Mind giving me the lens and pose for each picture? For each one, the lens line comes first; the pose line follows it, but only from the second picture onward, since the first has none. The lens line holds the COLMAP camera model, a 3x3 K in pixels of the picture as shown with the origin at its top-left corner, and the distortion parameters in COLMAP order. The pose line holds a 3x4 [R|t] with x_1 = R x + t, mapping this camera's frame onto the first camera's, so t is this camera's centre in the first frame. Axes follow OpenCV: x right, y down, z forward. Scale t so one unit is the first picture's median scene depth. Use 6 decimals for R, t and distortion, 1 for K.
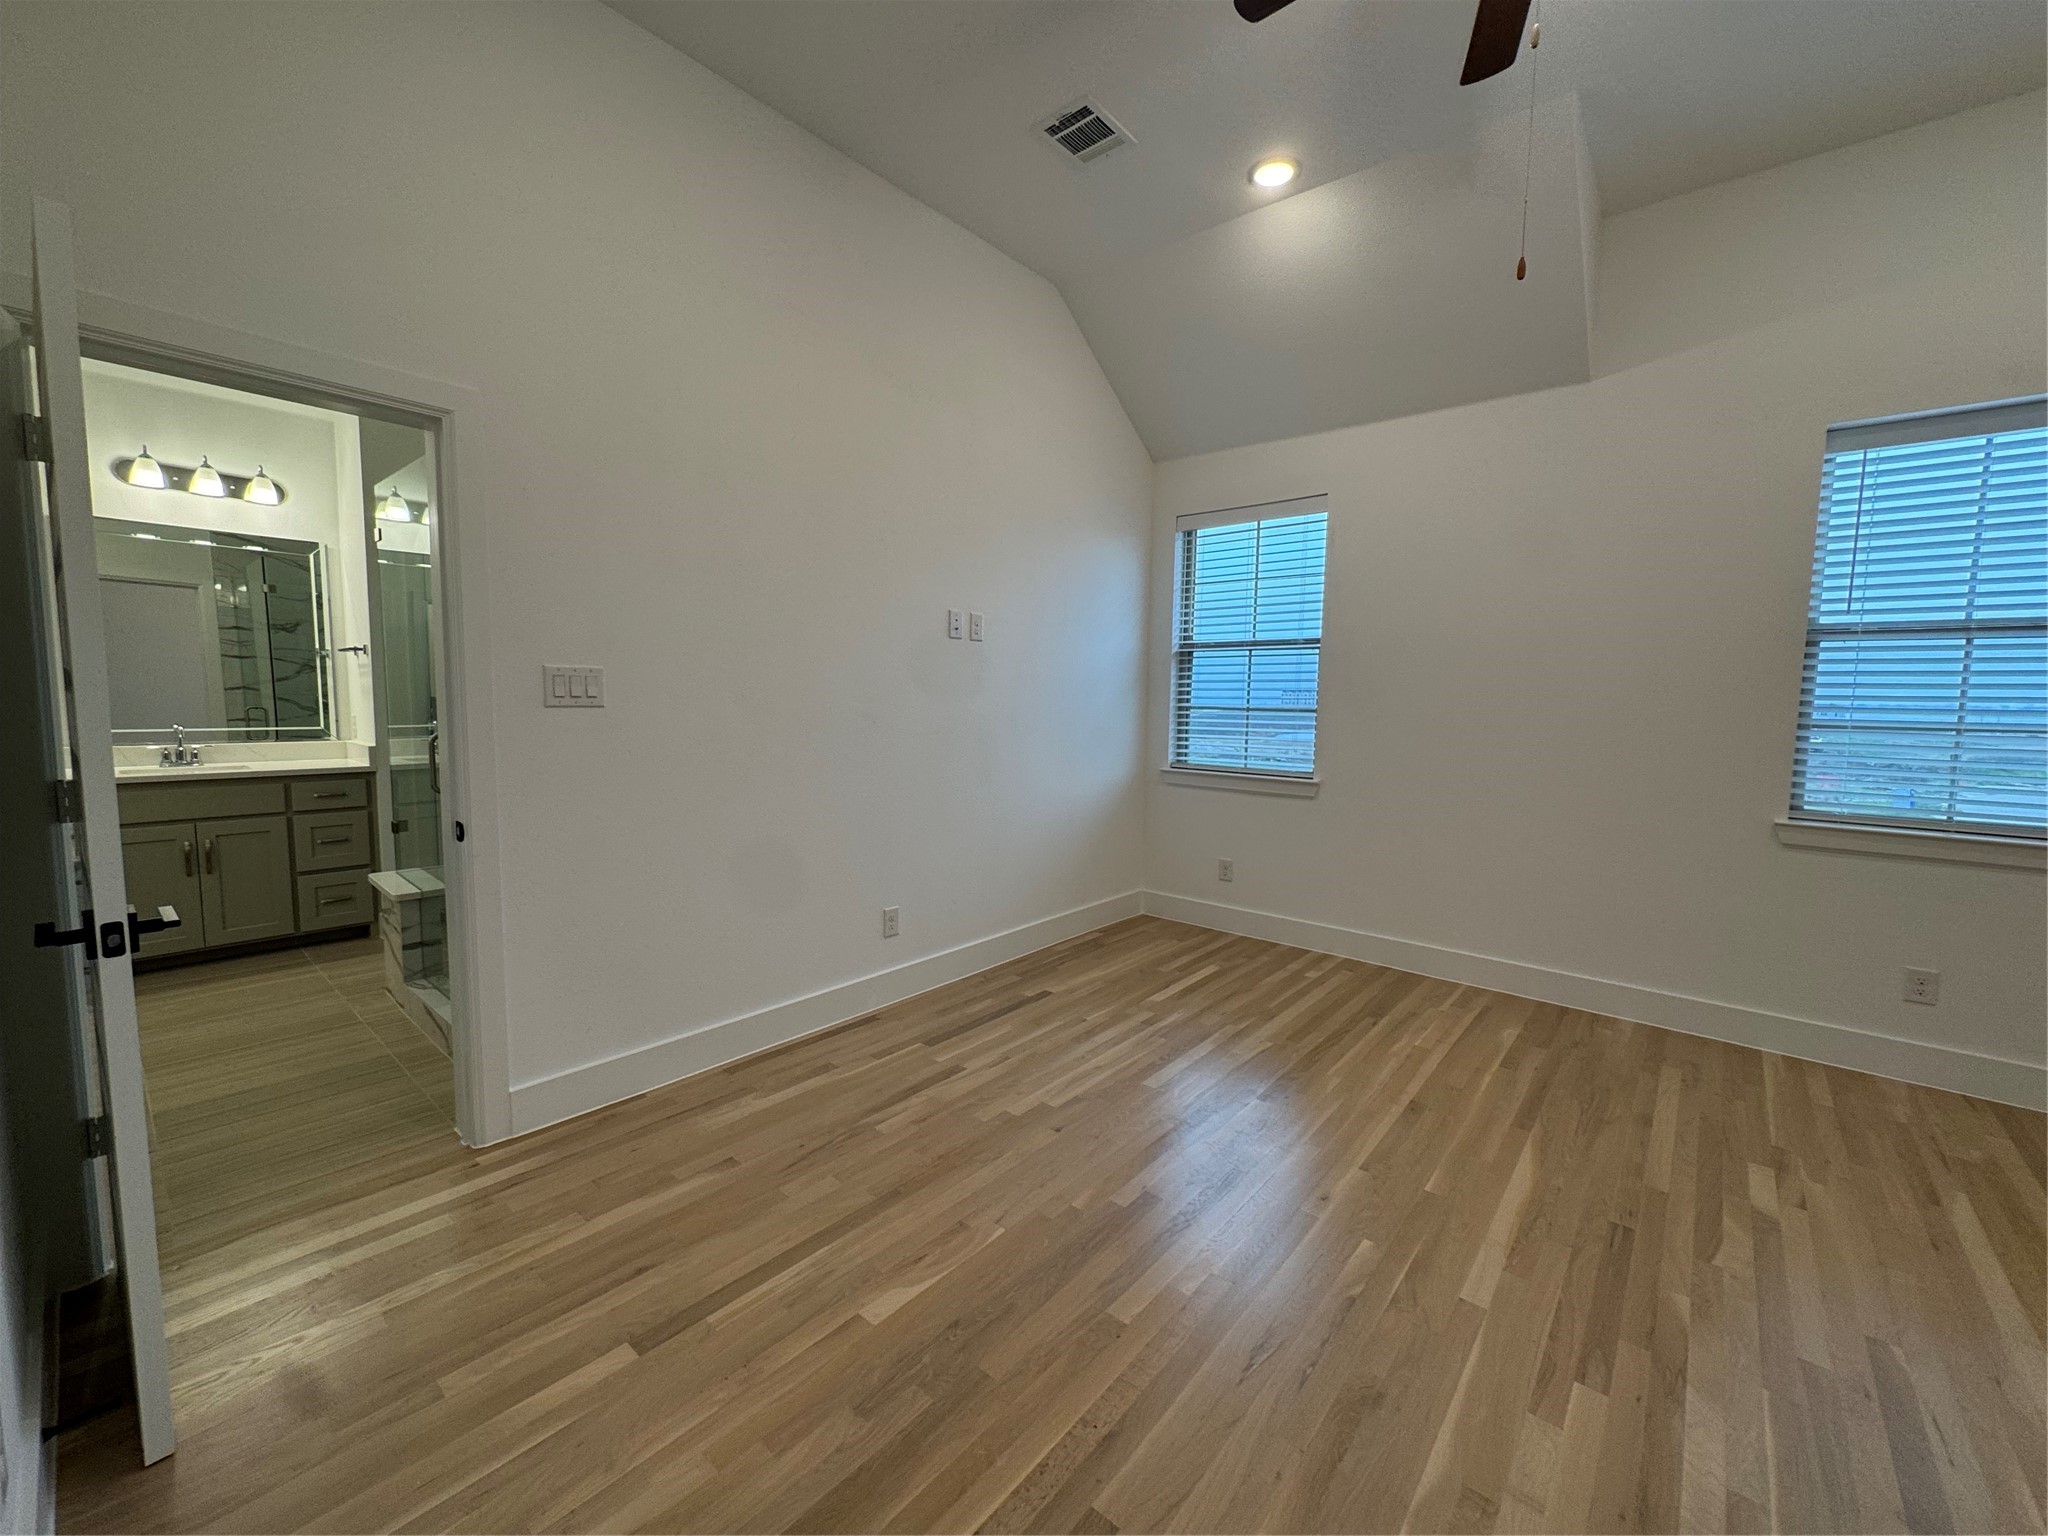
lens RADIAL K [[816.5, 0, 1024.1], [0, 816.5, 769.7], [0, 0, 1]] dist [-0.001988, 0.000059]
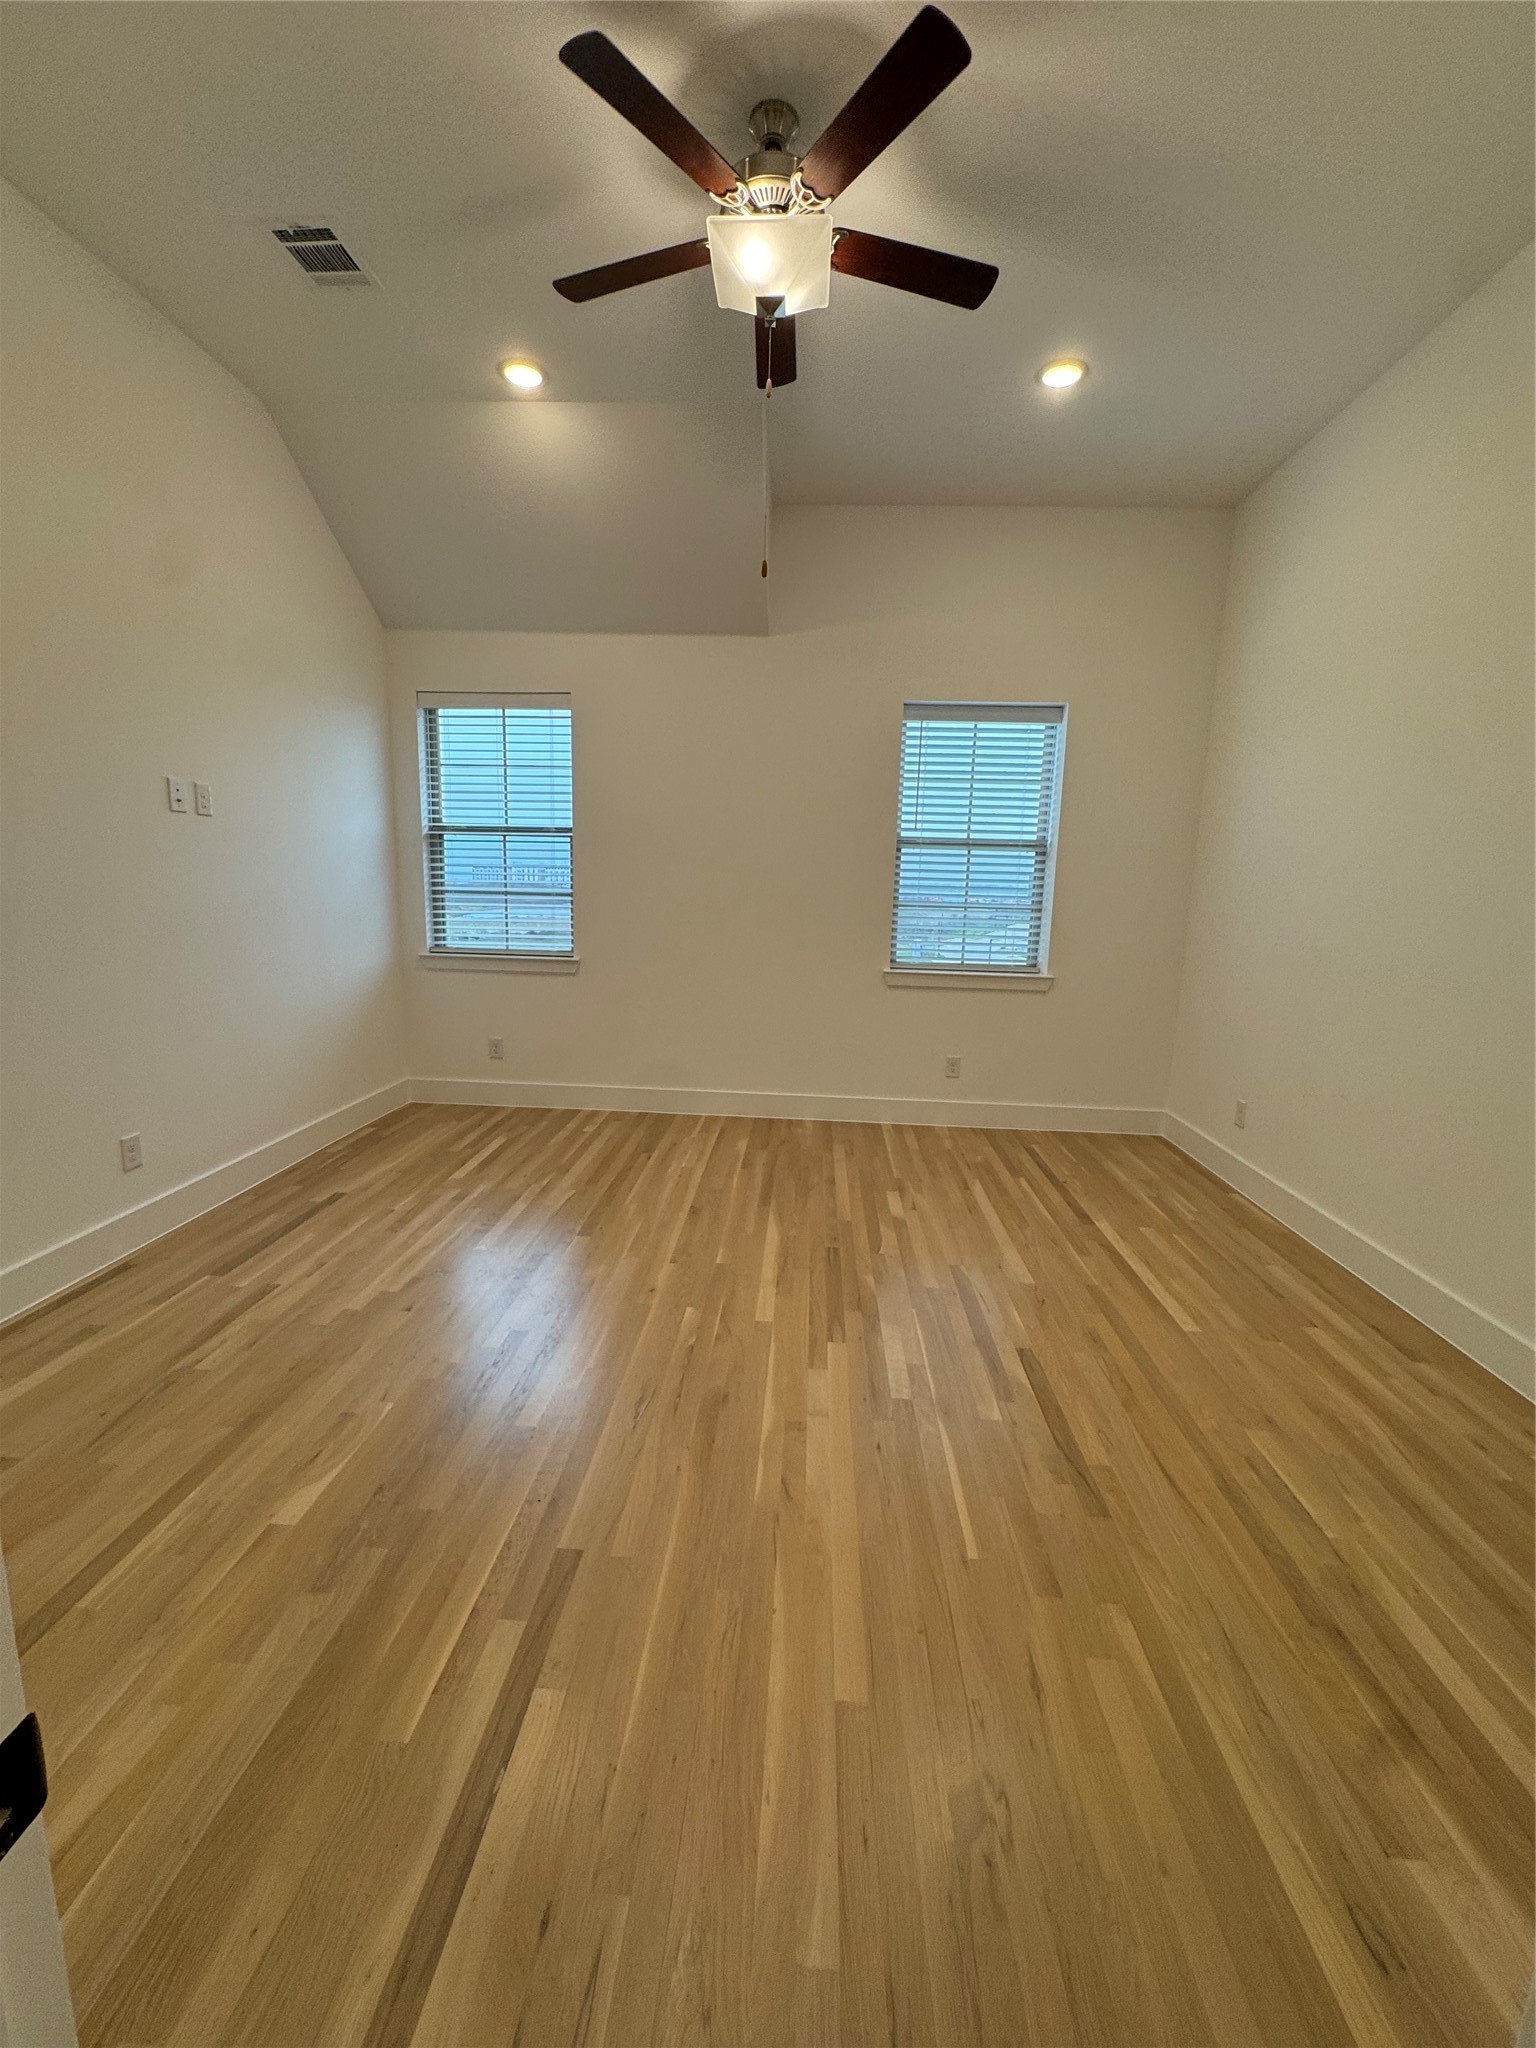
lens RADIAL K [[818.3, 0, 768.0], [0, 818.3, 1024.0], [0, 0, 1]] dist [-0.001085, -0.000034]
pose [[0.796826, -0.098204, 0.596175, -0.145536], [0.042152, 0.993334, 0.107286, -0.009027], [-0.602737, -0.060358, 0.795654, -0.065715]]
